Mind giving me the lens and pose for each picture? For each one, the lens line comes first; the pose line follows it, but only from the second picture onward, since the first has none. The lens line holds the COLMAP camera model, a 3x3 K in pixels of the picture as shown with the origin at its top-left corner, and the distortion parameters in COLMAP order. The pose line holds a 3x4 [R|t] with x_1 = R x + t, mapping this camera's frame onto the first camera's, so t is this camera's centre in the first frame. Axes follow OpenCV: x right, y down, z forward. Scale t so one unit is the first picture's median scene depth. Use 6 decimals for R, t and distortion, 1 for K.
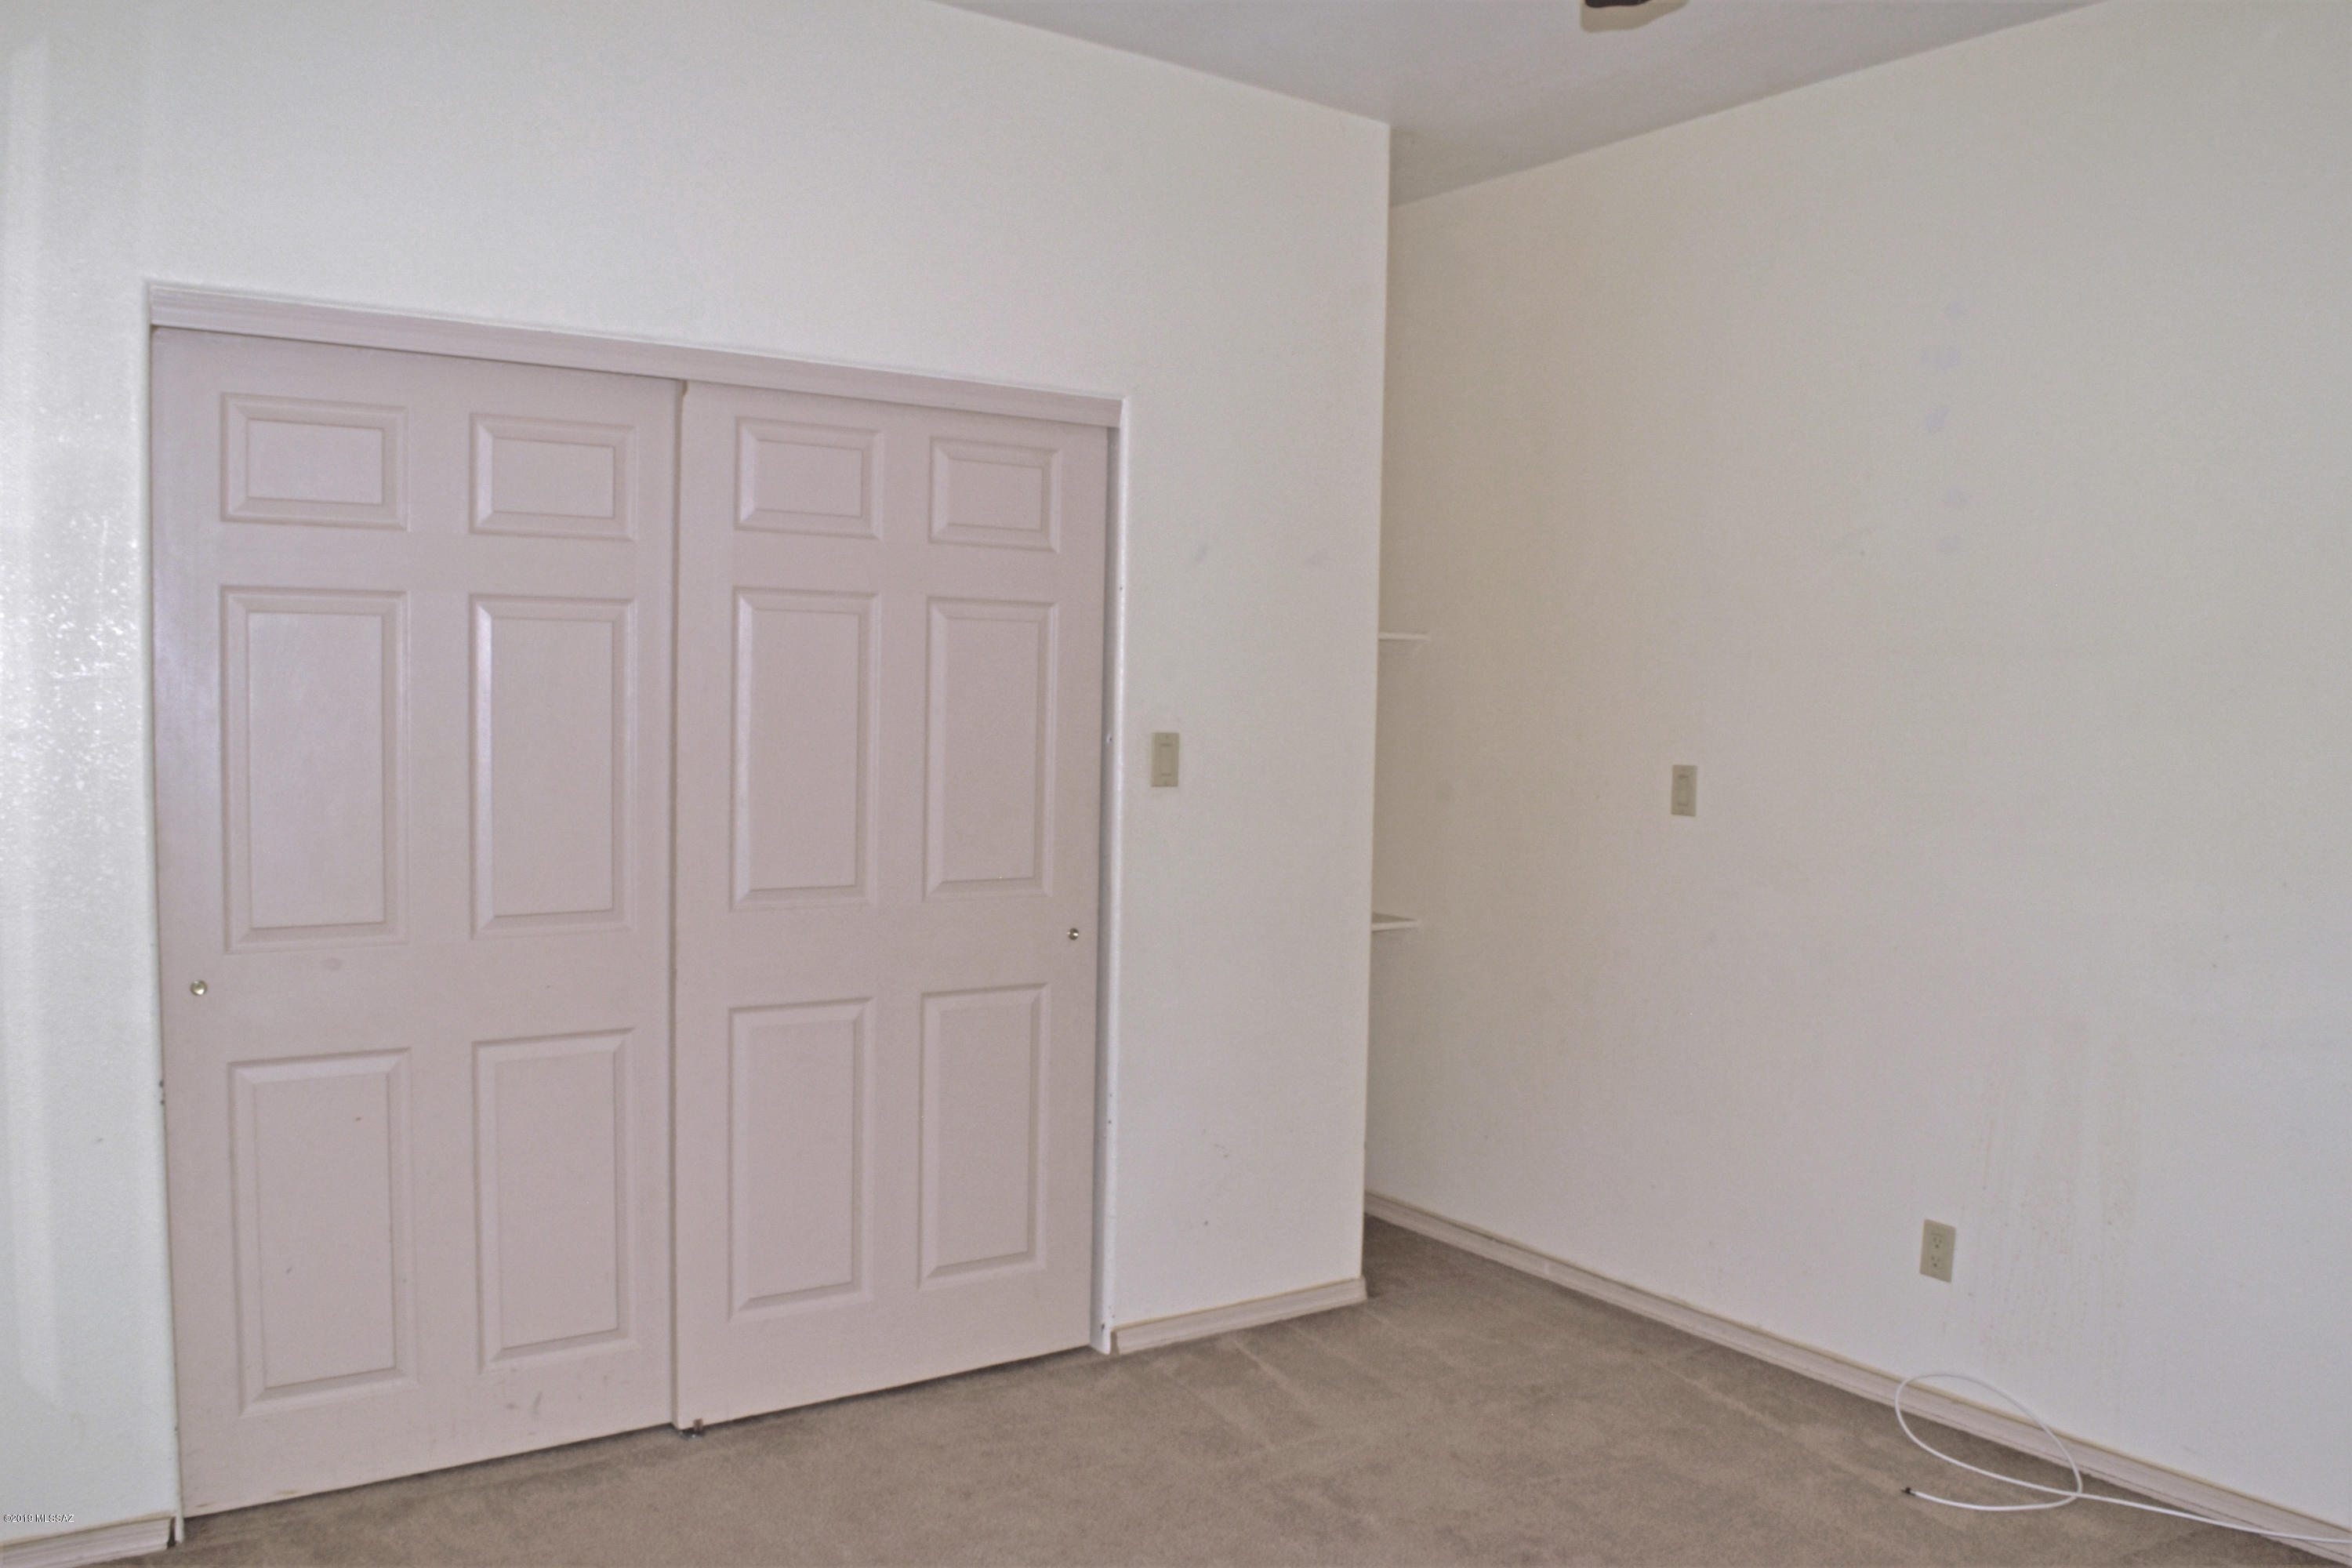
lens RADIAL K [[1875.8, 0, 1251.8], [0, 1875.8, 790.9], [0, 0, 1]] dist [-0.061249, 0.004893]
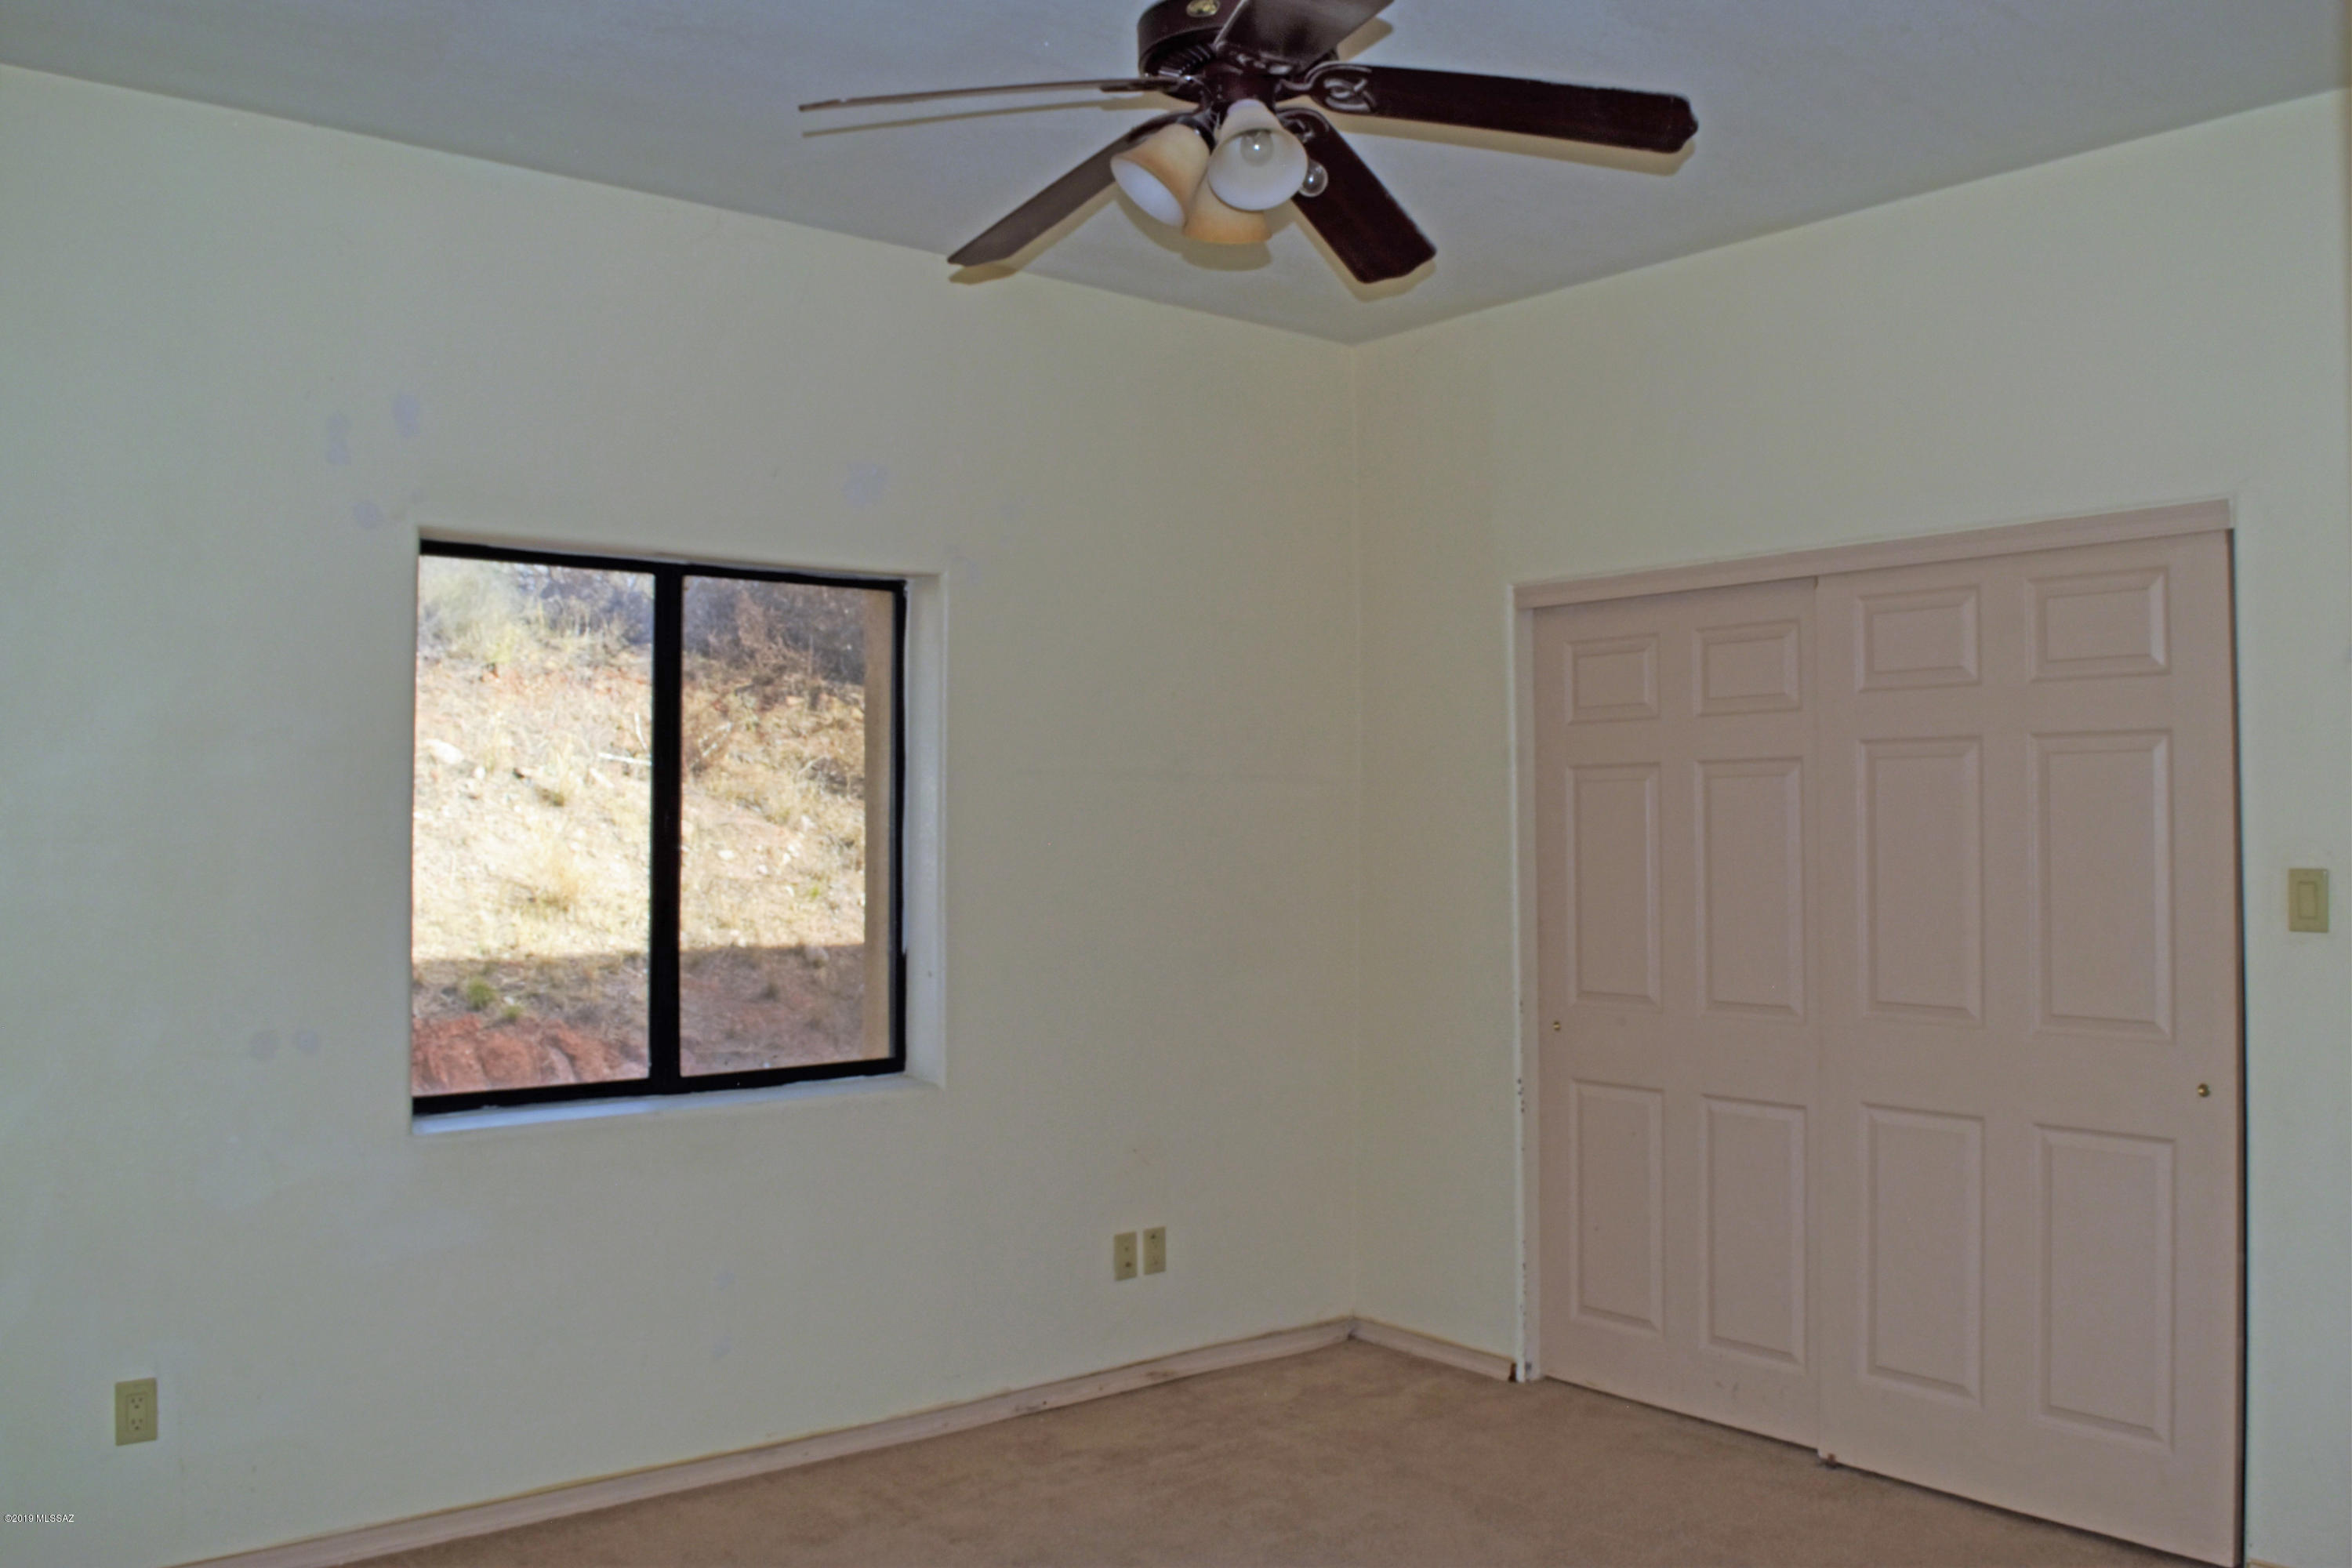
lens RADIAL K [[1875.8, 0, 1251.8], [0, 1875.8, 790.9], [0, 0, 1]] dist [-0.061249, 0.004893]
pose [[0.096035, -0.045608, -0.994333, 0.821899], [-0.059041, 0.996930, -0.051429, 0.005689], [0.993625, 0.063646, 0.093047, 0.494077]]
